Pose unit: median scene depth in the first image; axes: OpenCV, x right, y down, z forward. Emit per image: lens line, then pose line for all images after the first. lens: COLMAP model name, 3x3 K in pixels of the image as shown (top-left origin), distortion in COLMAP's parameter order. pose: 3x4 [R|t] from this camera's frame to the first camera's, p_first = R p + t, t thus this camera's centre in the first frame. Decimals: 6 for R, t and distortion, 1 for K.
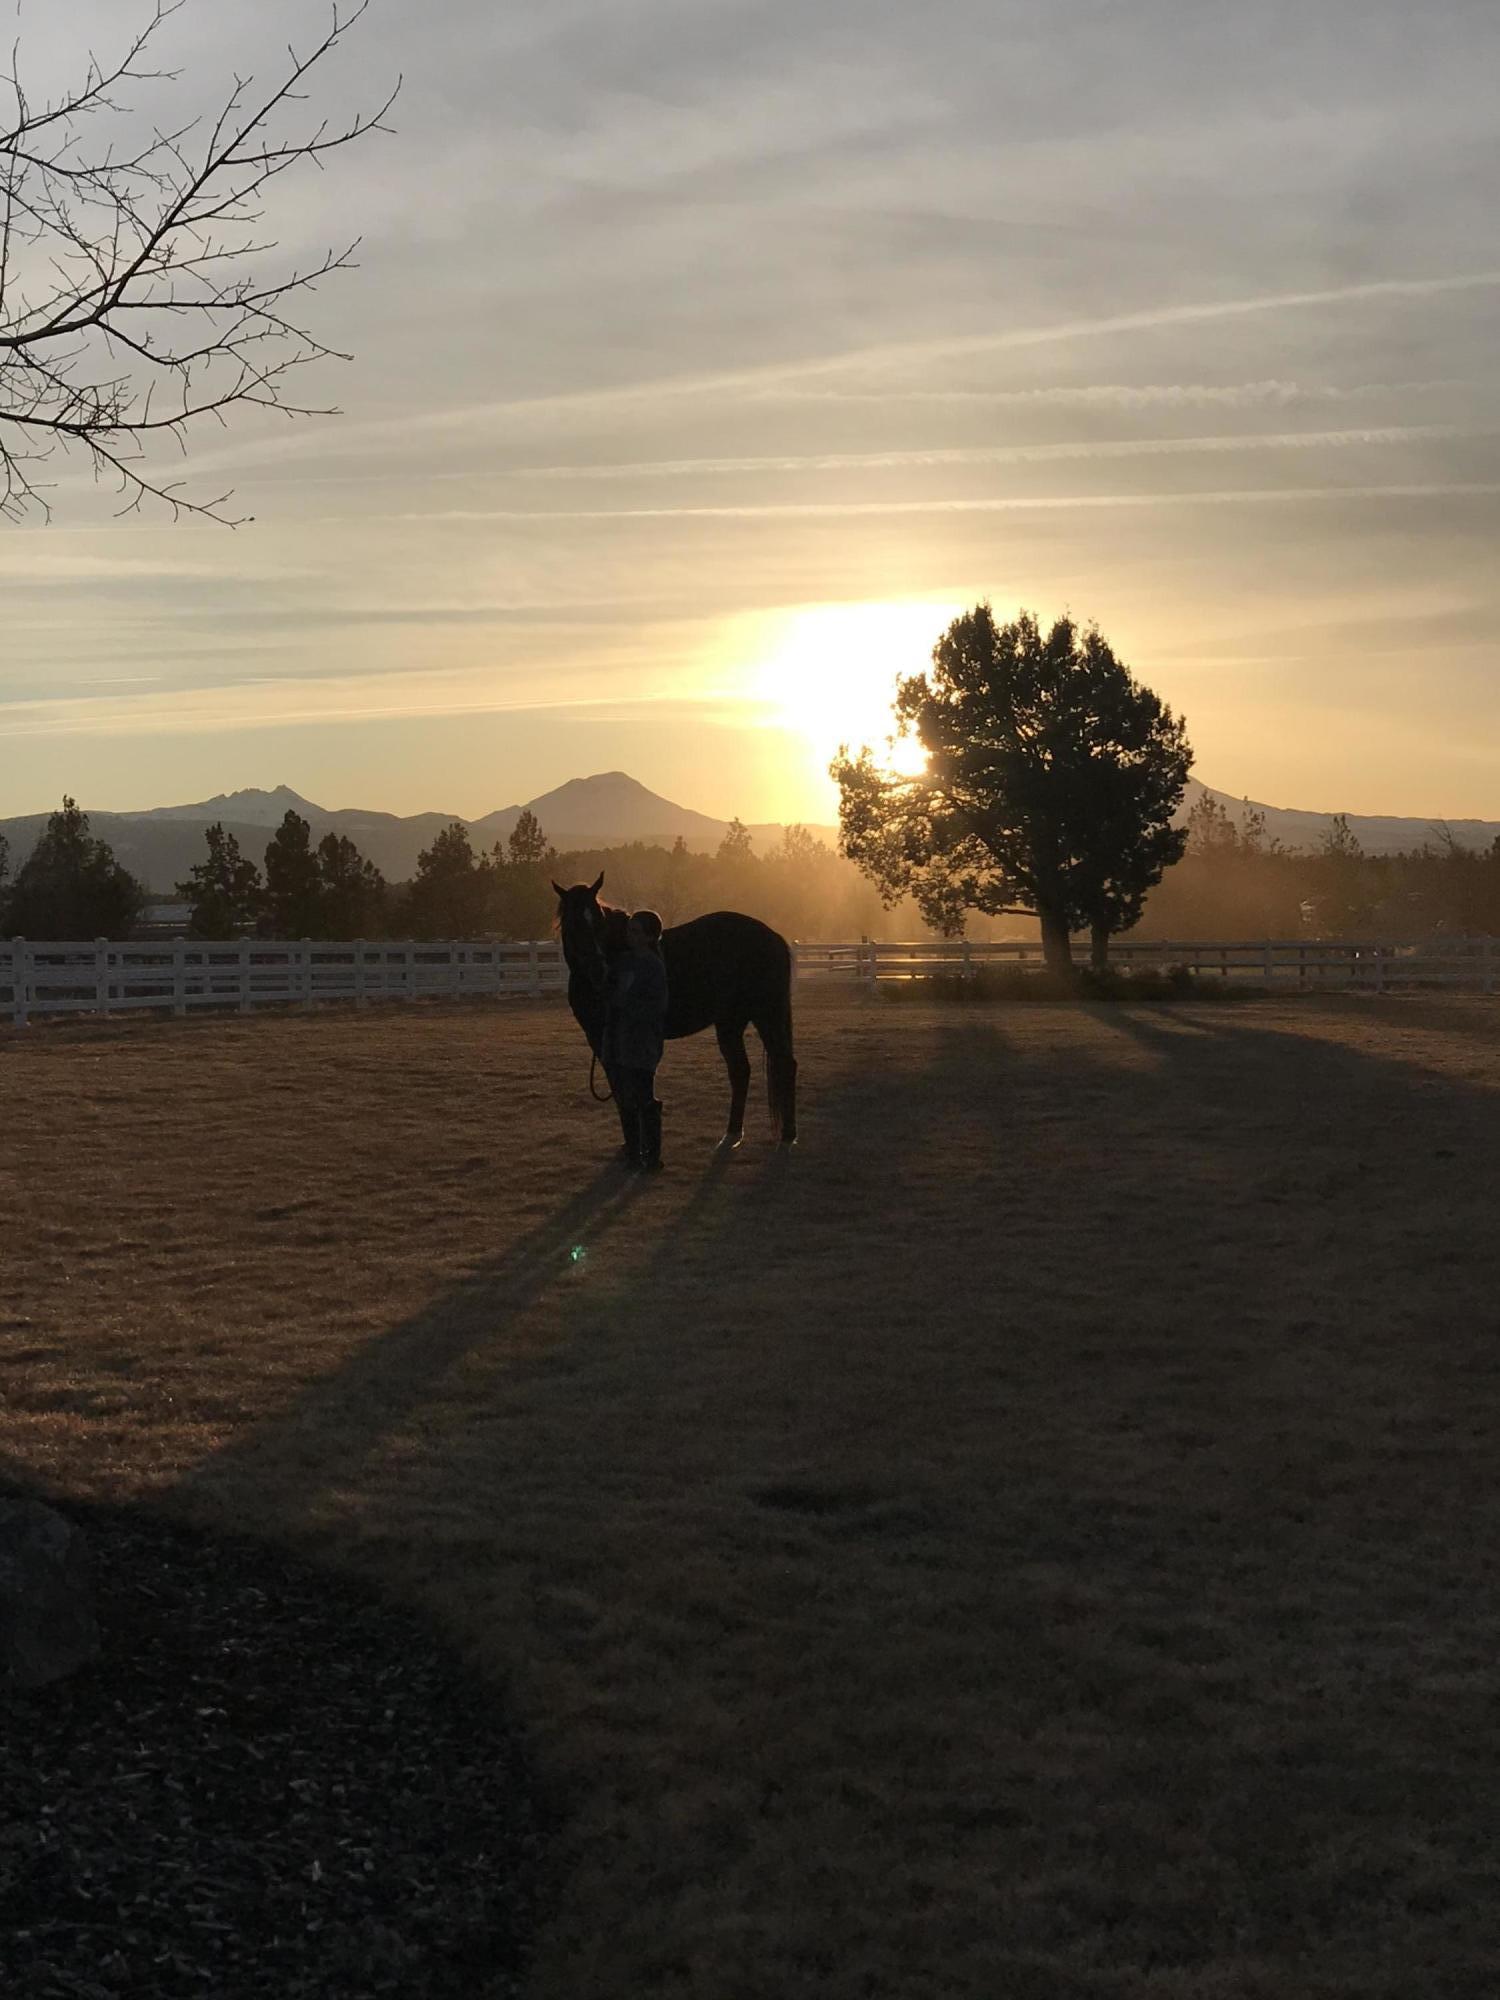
lens RADIAL K [[2857.2, 0, 750.2], [0, 2857.2, 997.5], [0, 0, 1]] dist [-0.006868, 0.000000]
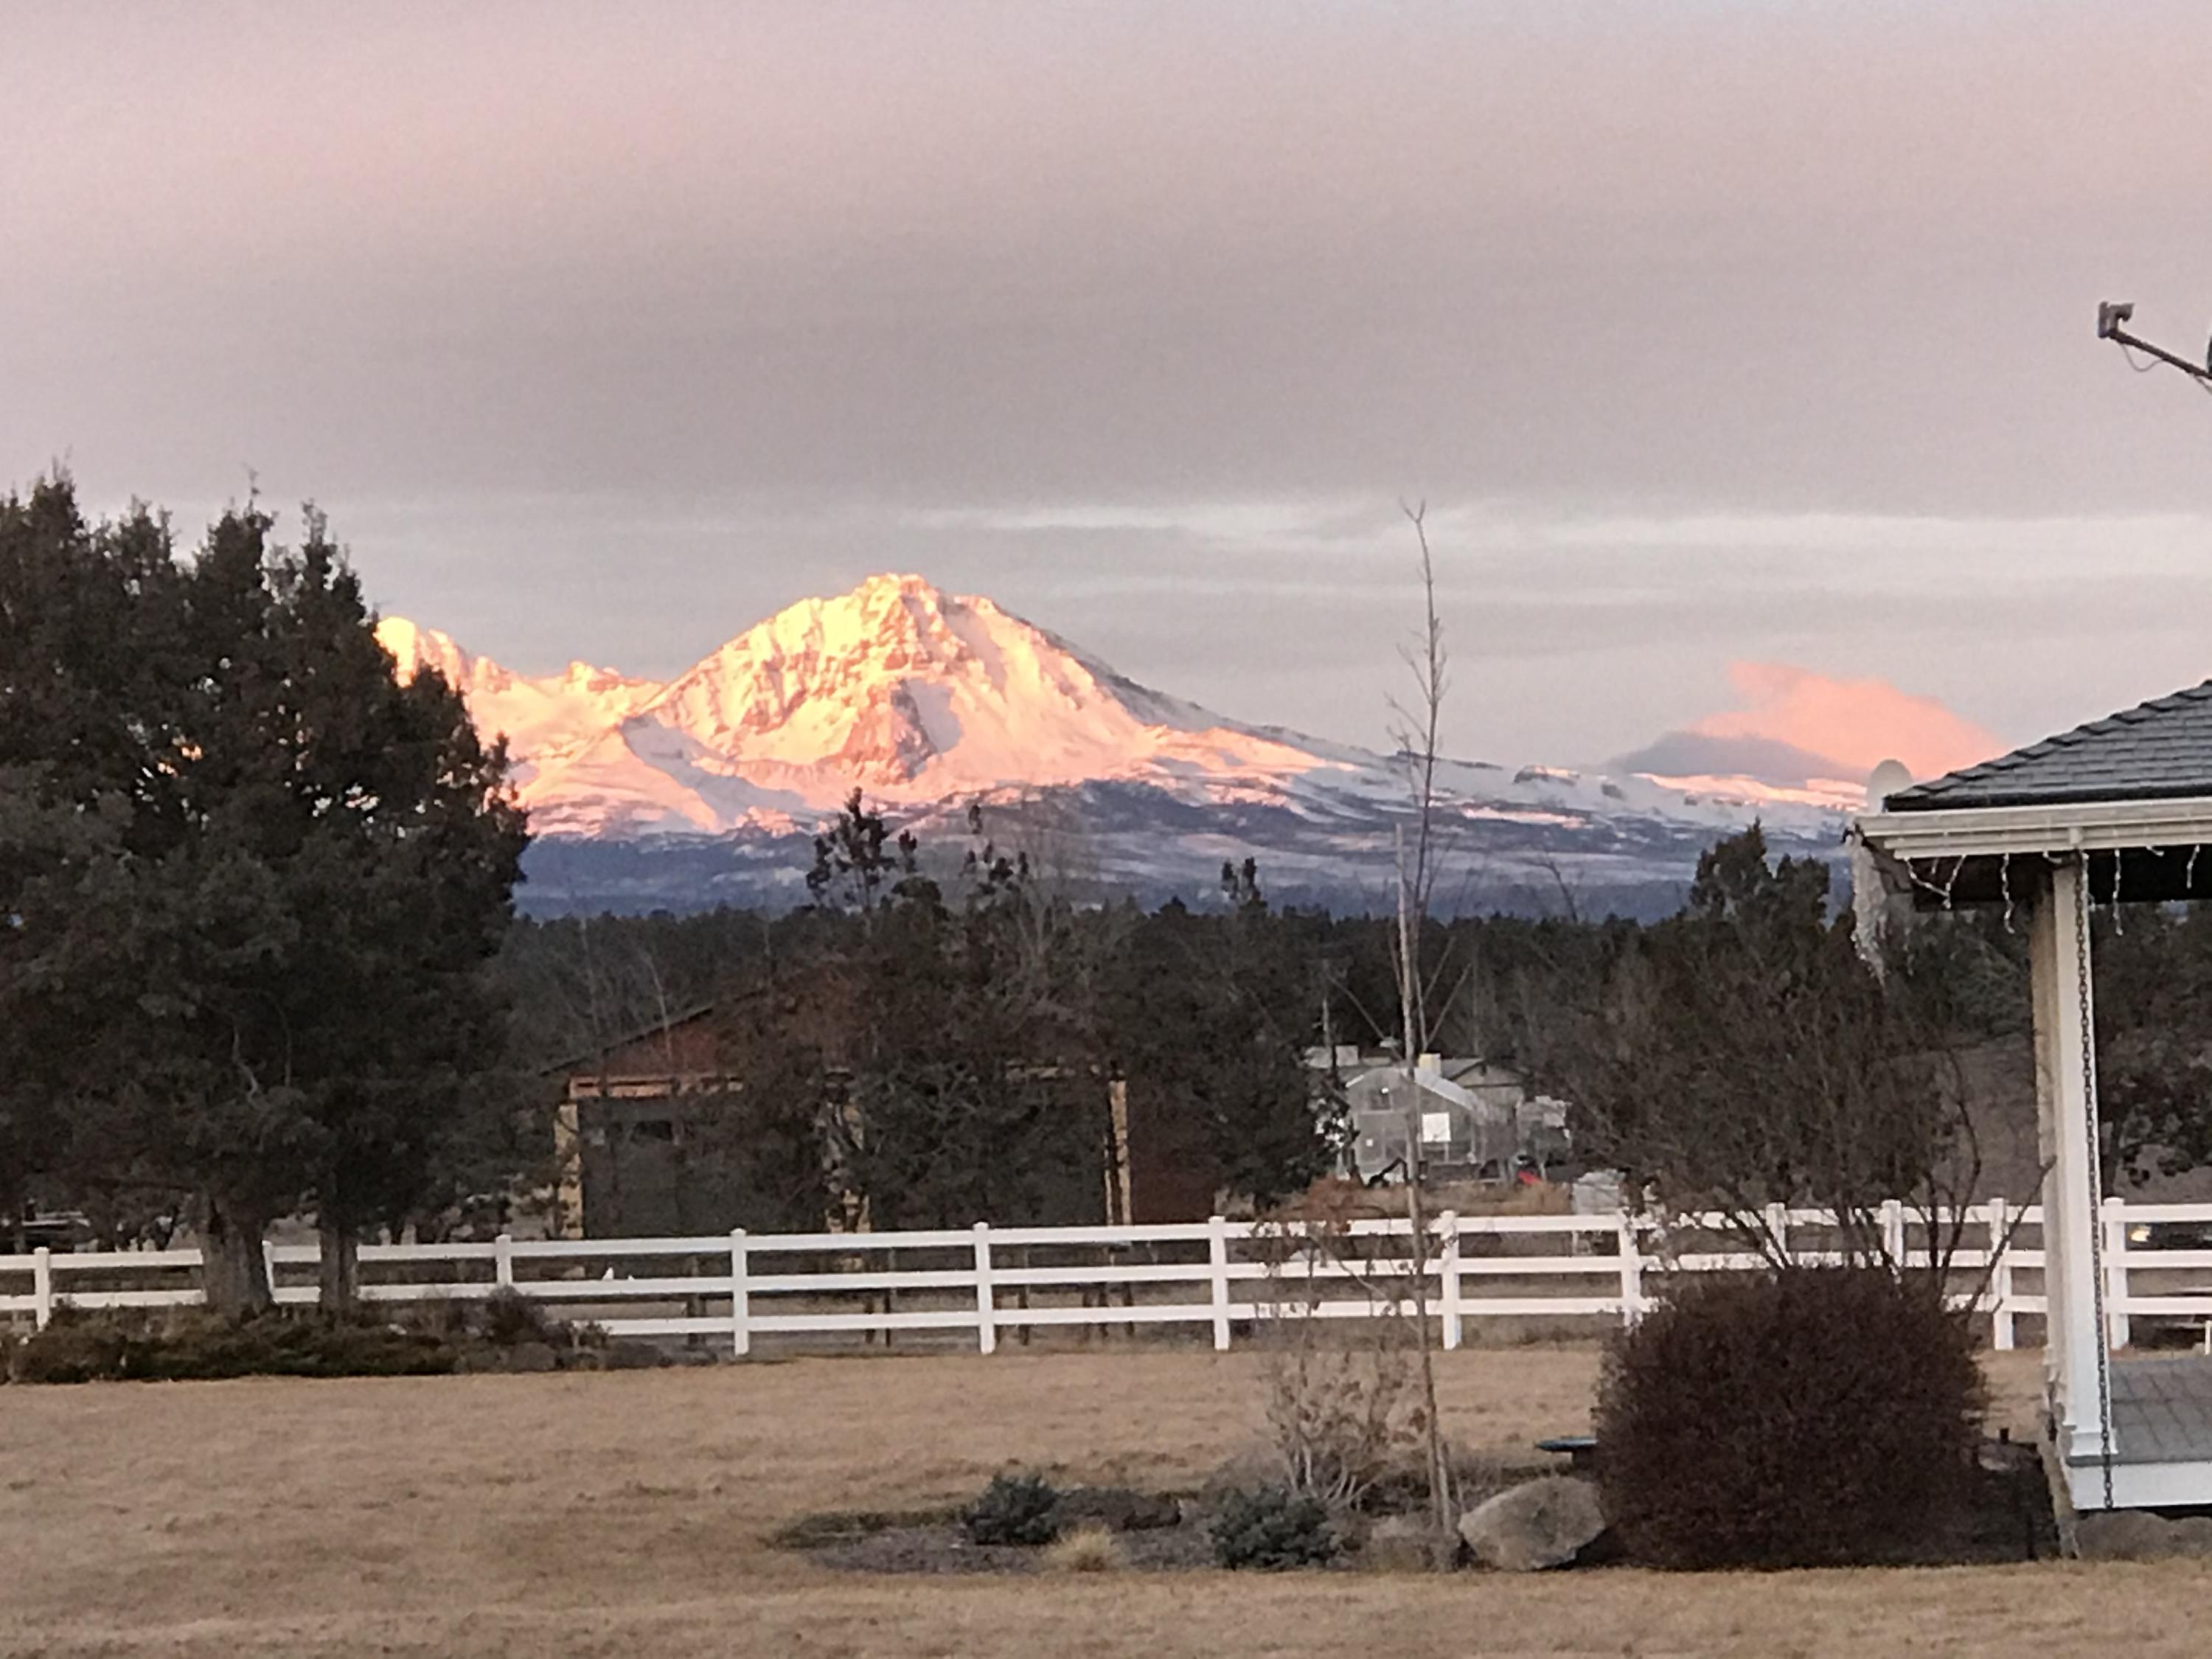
lens RADIAL K [[10212.9, 0, 1106.8], [0, 10212.9, 831.9], [0, 0, 1]] dist [-1.214425, 0.000000]
pose [[0.986619, -0.025294, 0.161072, -0.007948], [0.035256, 0.997618, -0.059294, 0.011410], [-0.159188, 0.064180, 0.985160, -0.535697]]
